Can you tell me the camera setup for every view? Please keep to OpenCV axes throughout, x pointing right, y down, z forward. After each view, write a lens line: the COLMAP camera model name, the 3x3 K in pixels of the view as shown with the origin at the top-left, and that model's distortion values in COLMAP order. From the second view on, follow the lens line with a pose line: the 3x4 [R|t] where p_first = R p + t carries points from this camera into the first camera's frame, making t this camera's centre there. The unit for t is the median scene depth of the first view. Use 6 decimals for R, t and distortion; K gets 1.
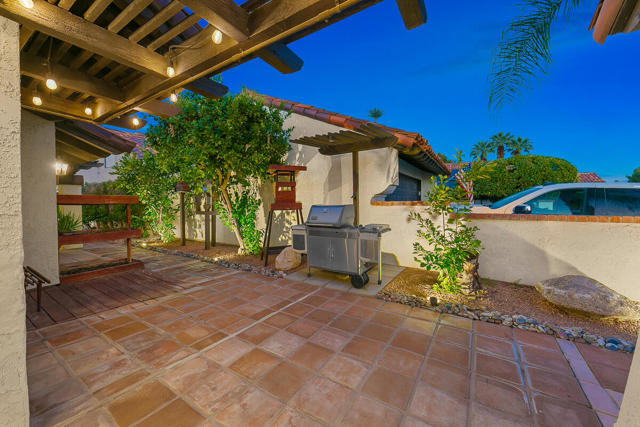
lens RADIAL K [[249.0, 0, 322.4], [0, 249.0, 210.1], [0, 0, 1]] dist [0.001374, -0.000825]
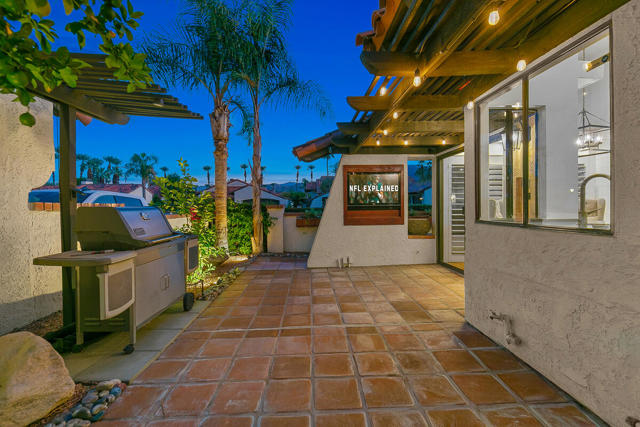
lens RADIAL K [[266.9, 0, 322.2], [0, 266.9, 210.6], [0, 0, 1]] dist [0.007436, 0.000245]
pose [[-0.582881, -0.000950, 0.812557, -1.315656], [0.031966, 0.999198, 0.024098, -0.027069], [-0.811928, 0.040021, -0.582384, 1.825408]]
